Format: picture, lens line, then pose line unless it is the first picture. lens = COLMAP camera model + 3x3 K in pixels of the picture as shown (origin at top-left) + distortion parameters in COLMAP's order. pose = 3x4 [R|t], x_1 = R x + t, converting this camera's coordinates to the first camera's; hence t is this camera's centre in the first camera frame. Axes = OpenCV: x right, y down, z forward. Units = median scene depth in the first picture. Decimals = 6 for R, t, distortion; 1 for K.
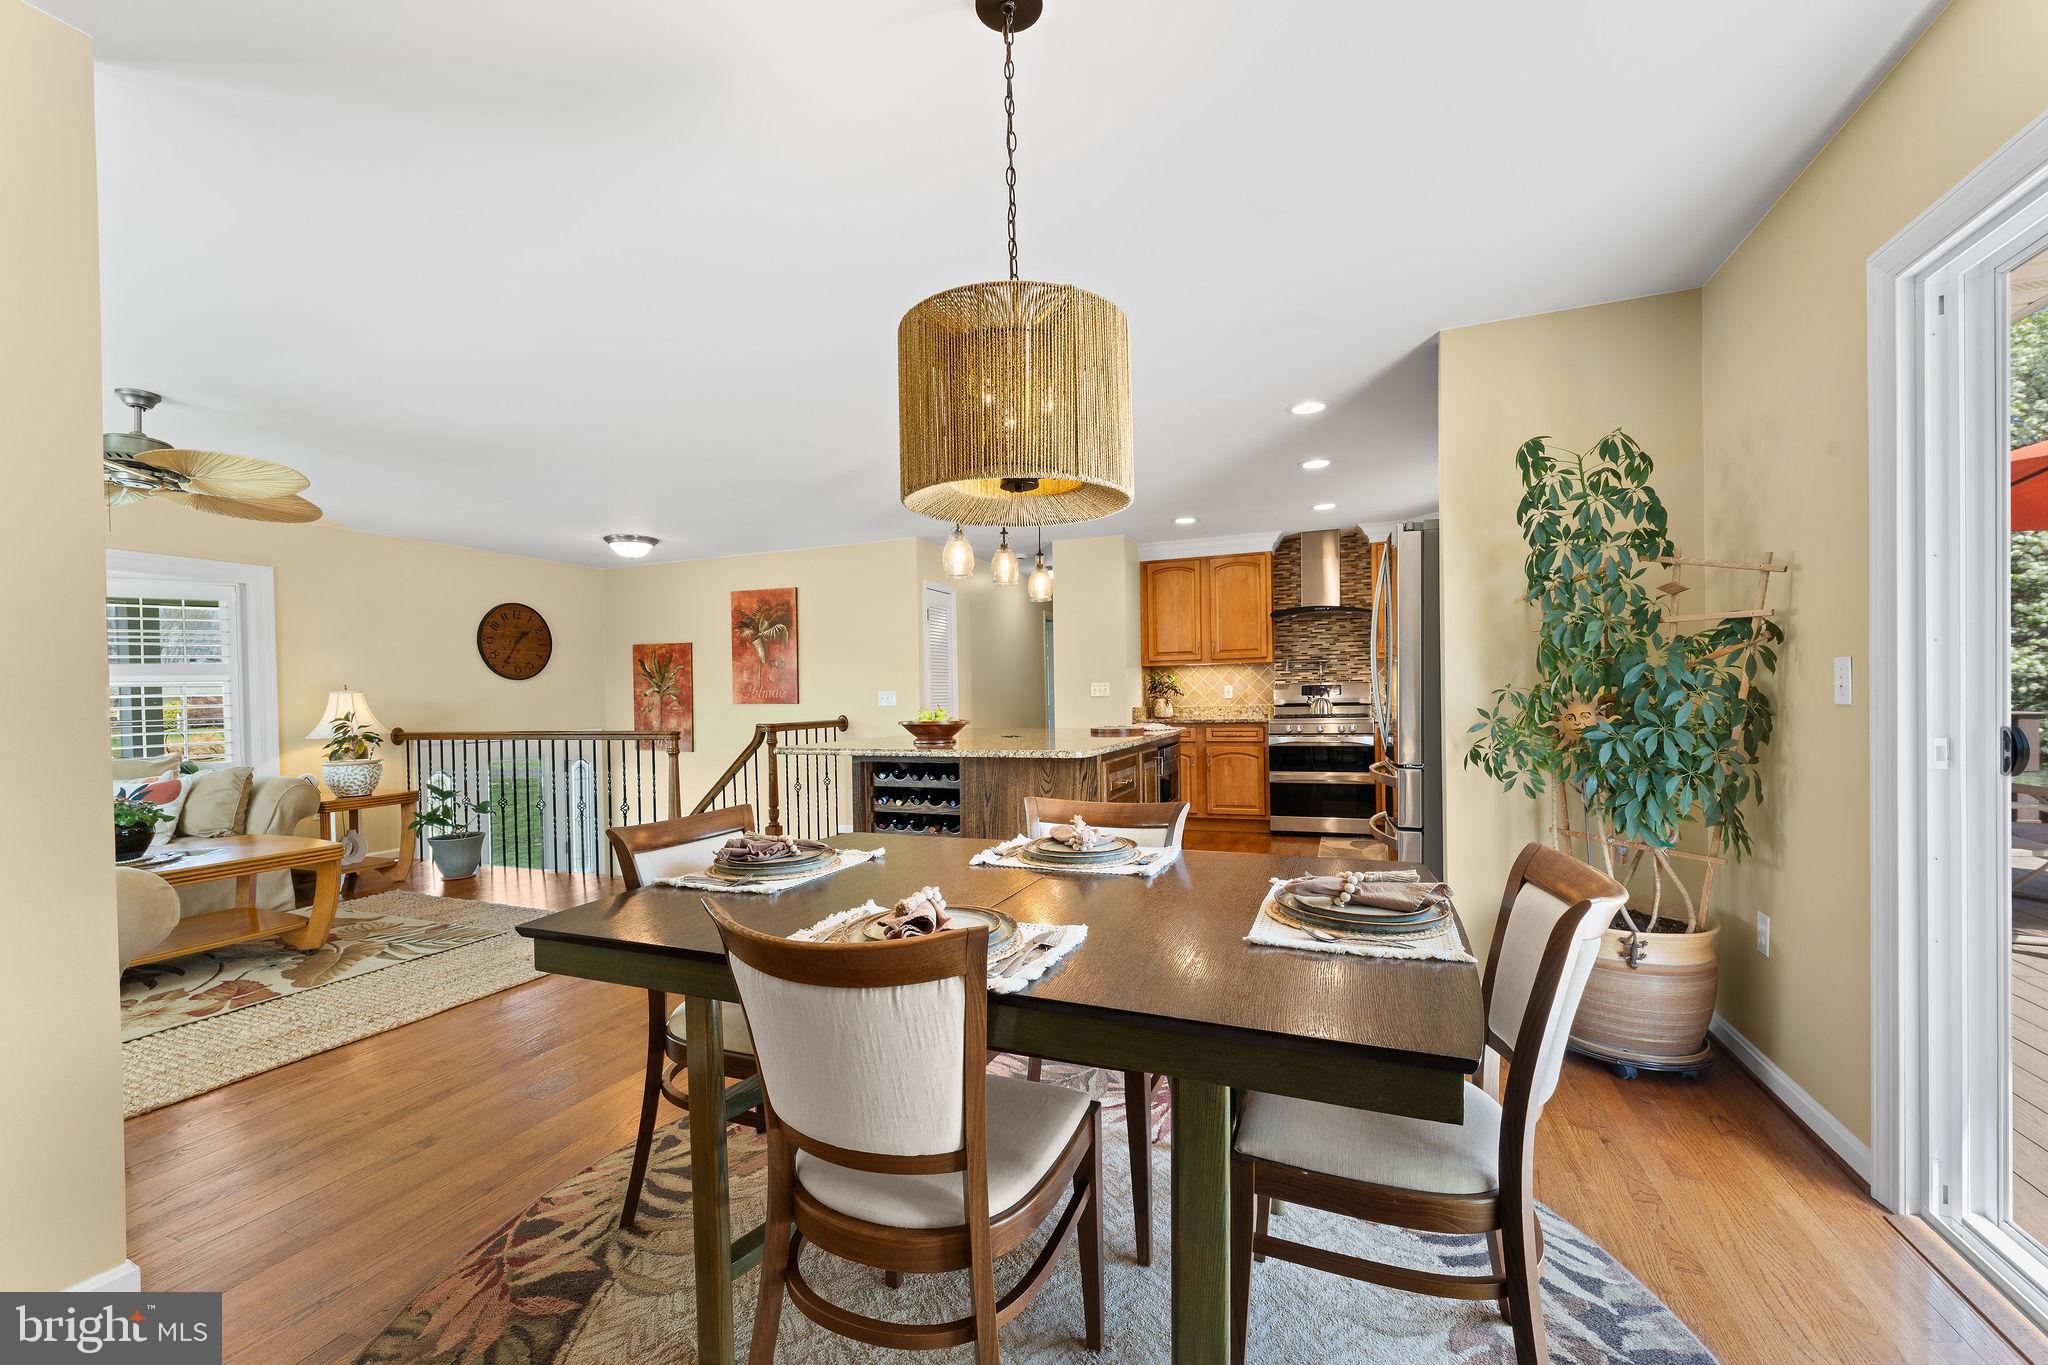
lens RADIAL K [[825.6, 0, 1023.3], [0, 825.6, 709.9], [0, 0, 1]] dist [0.000713, -0.001352]
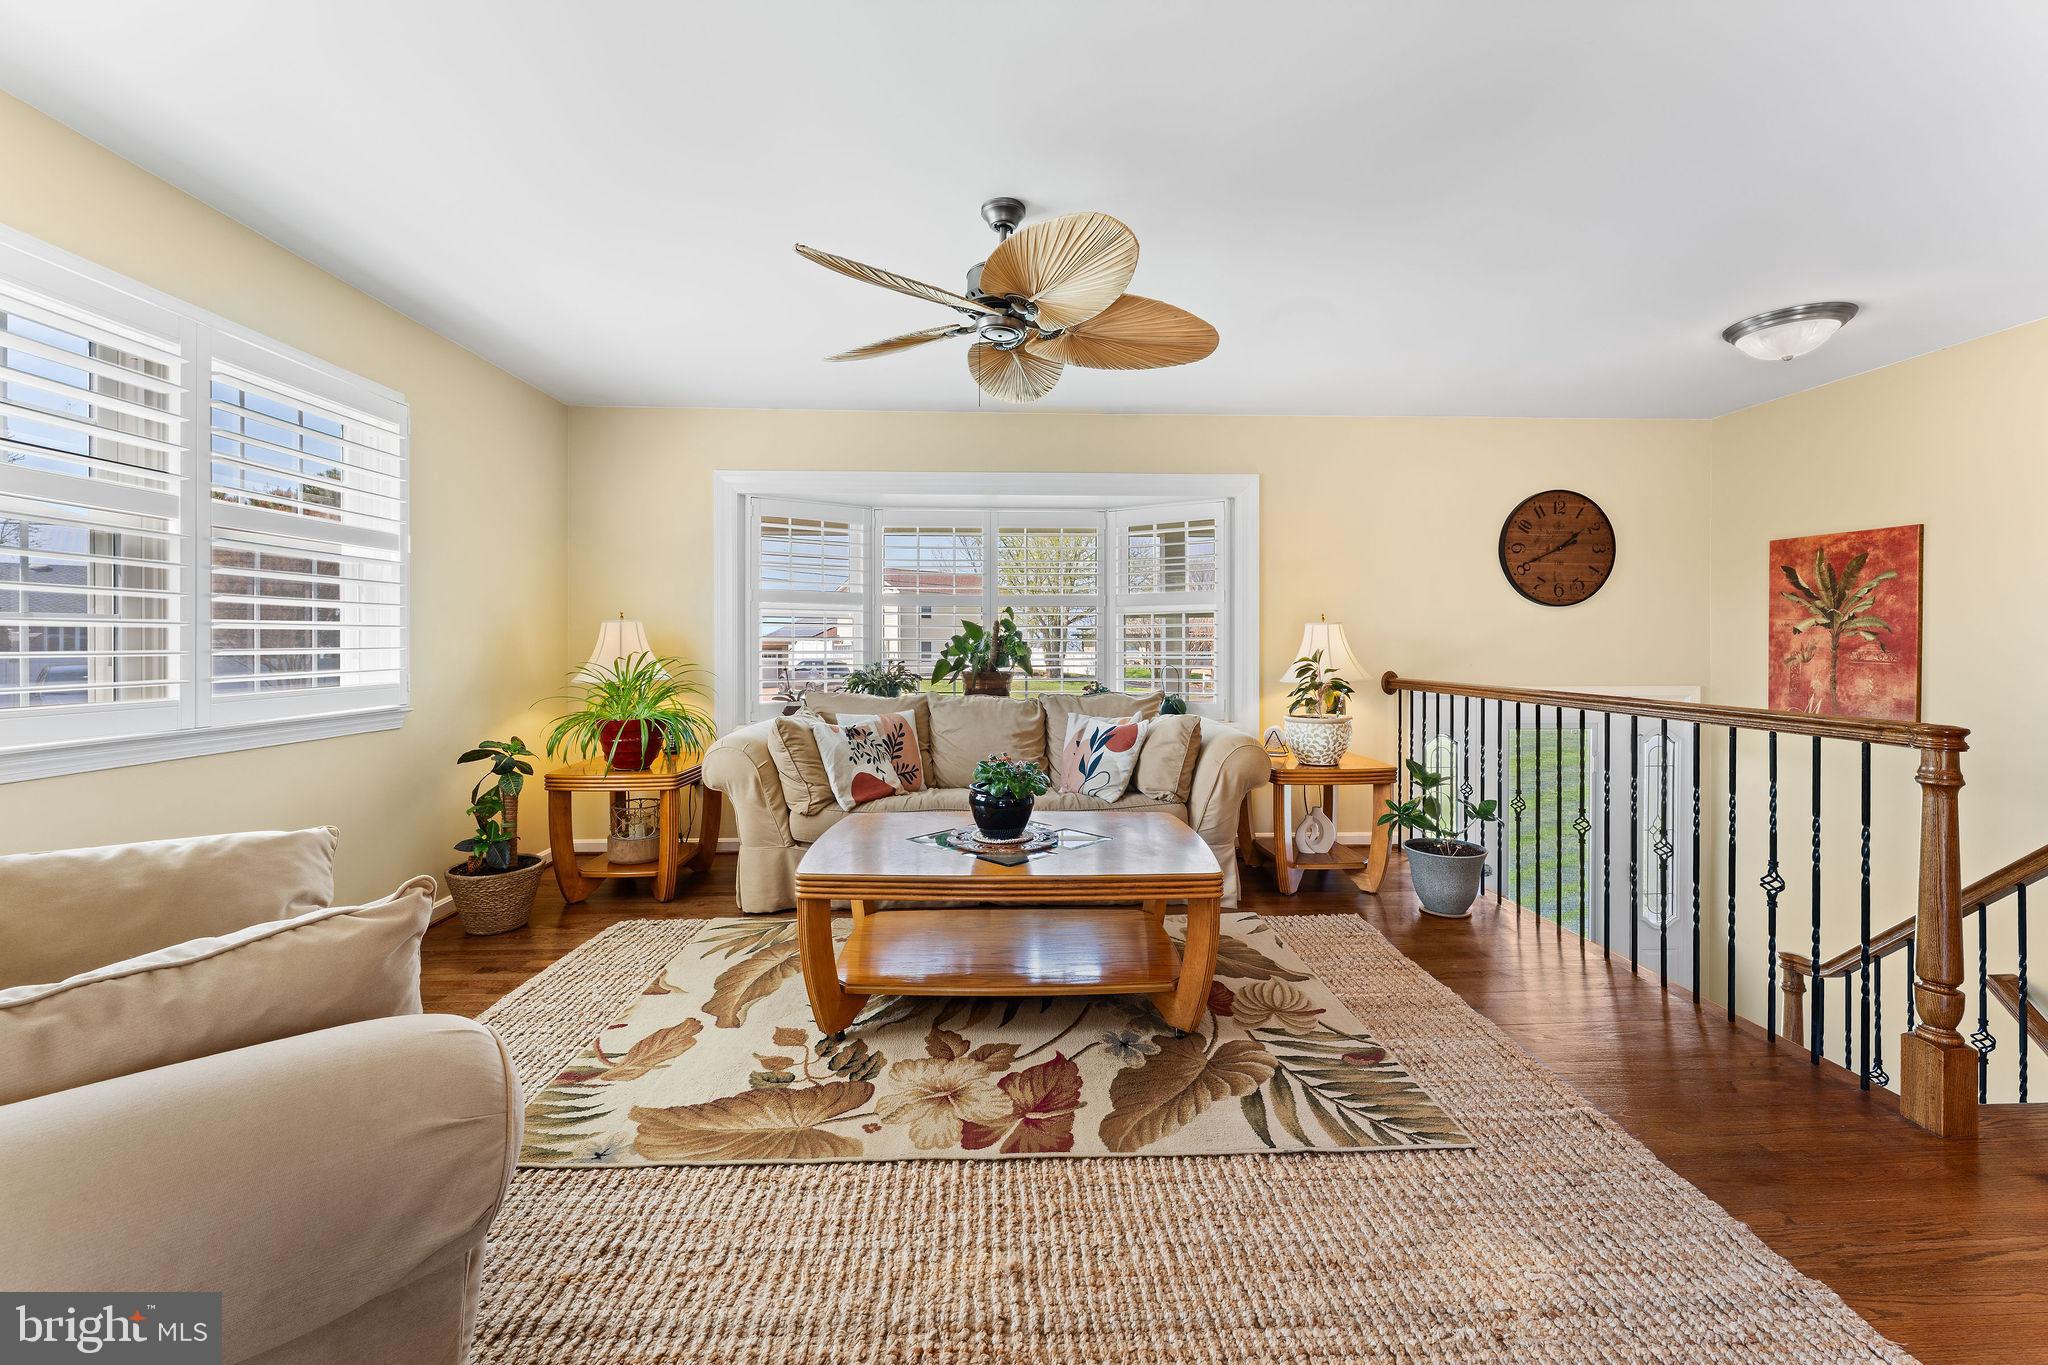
lens RADIAL K [[825.6, 0, 1019.5], [0, 825.6, 639.5], [0, 0, 1]] dist [0.000713, -0.001352]
pose [[0.409965, 0.017547, -0.911933, -0.227260], [-0.024759, 0.999661, 0.008104, -0.005509], [0.911765, 0.019256, 0.410260, 0.411242]]
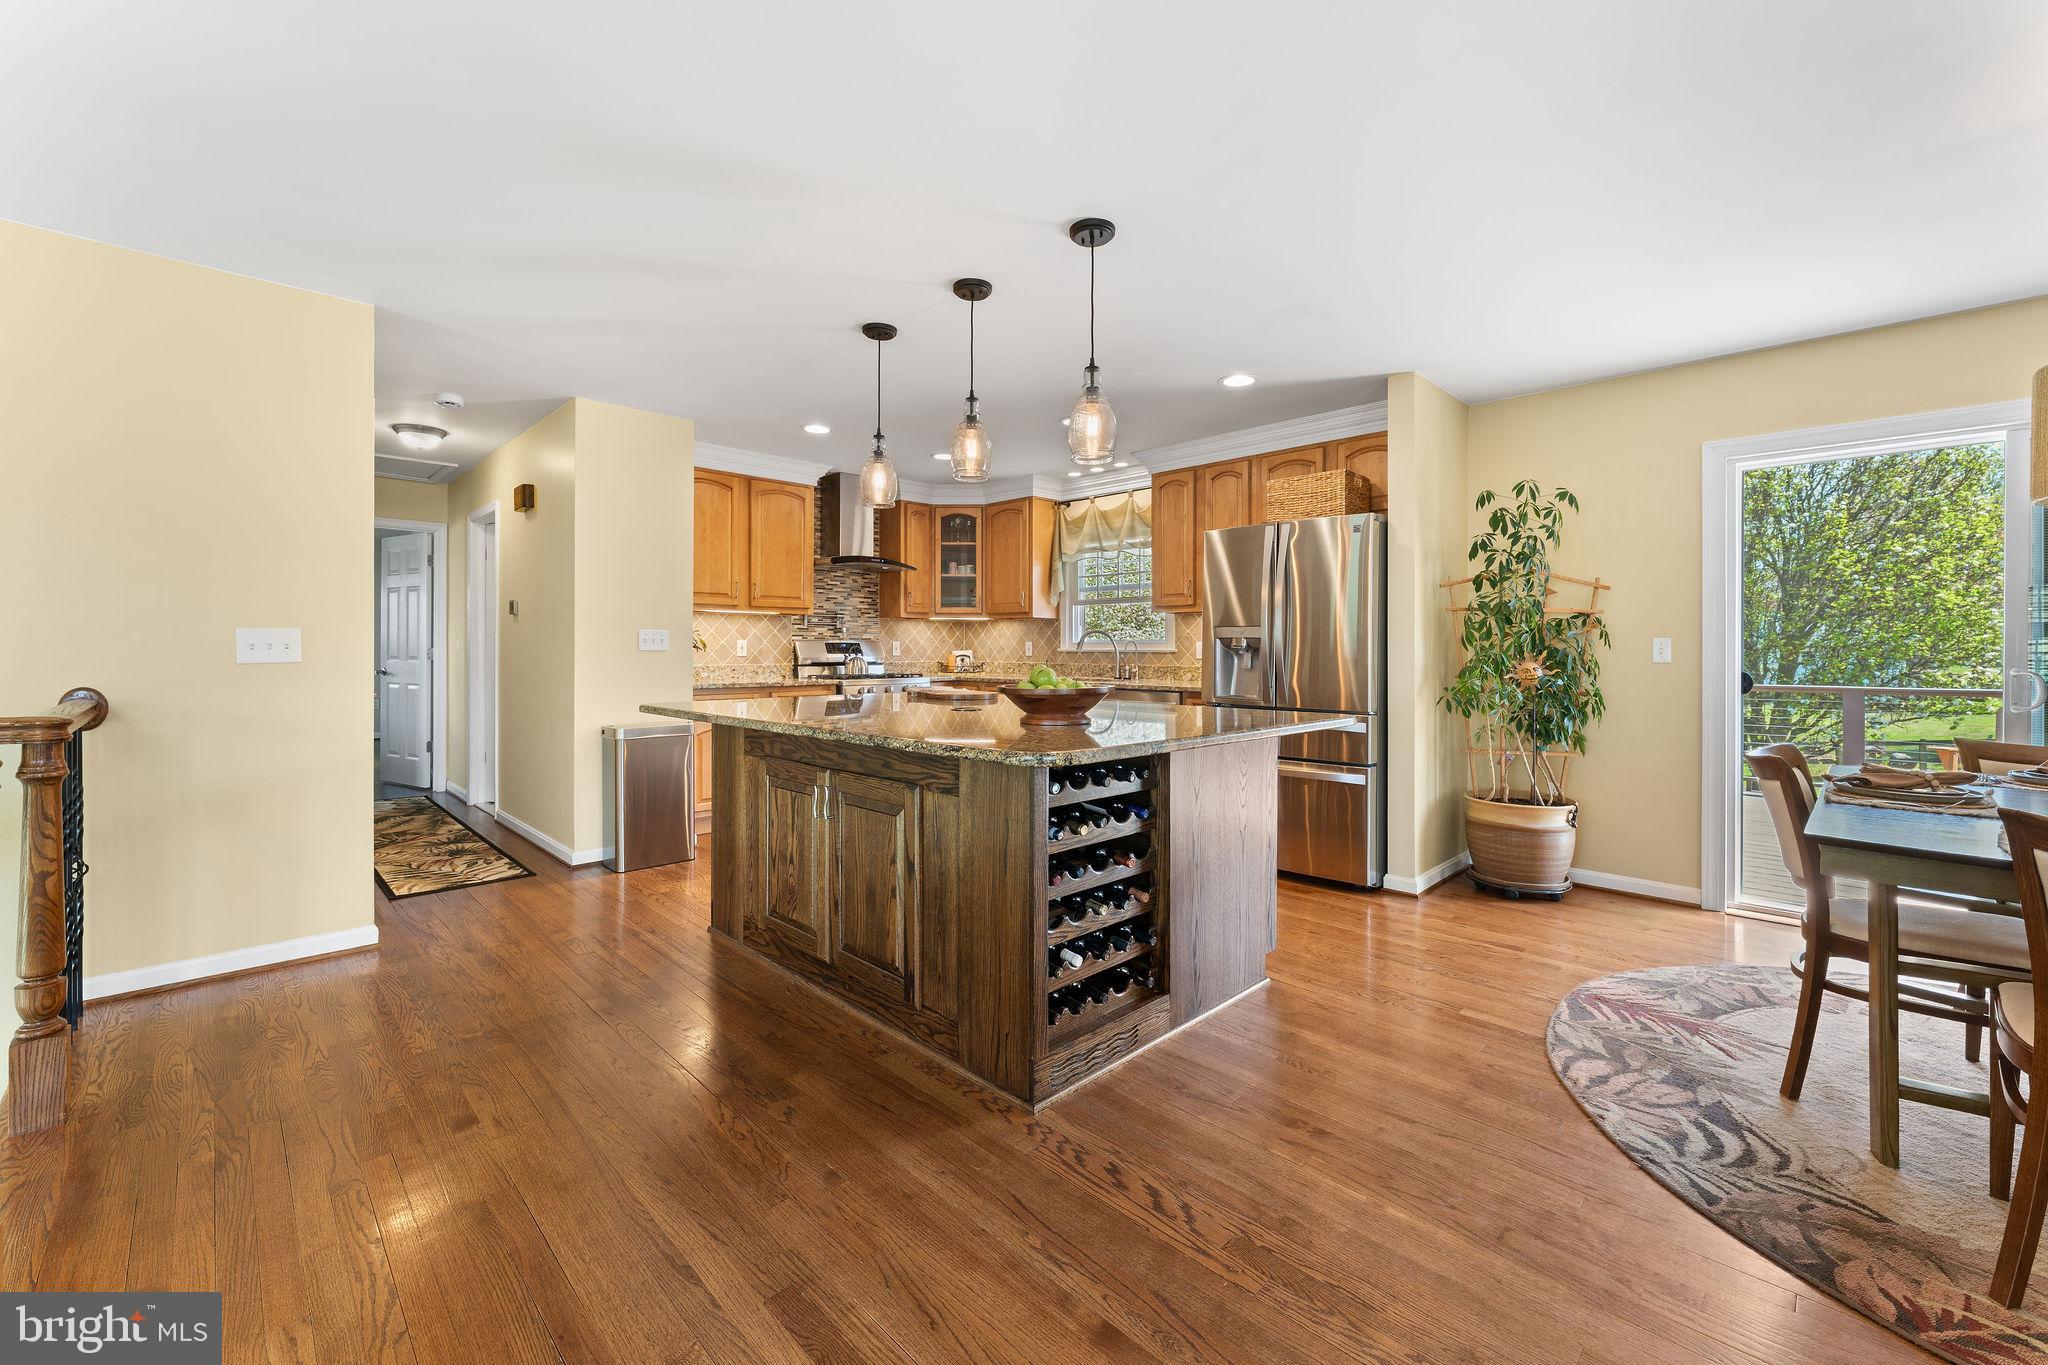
lens RADIAL K [[825.6, 0, 1011.6], [0, 825.6, 651.8], [0, 0, 1]] dist [0.000713, -0.001352]
pose [[0.398034, 0.017593, 0.917202, -0.470542], [0.005136, 0.999758, -0.021406, 0.000421], [-0.917356, 0.013231, 0.397848, 0.552097]]
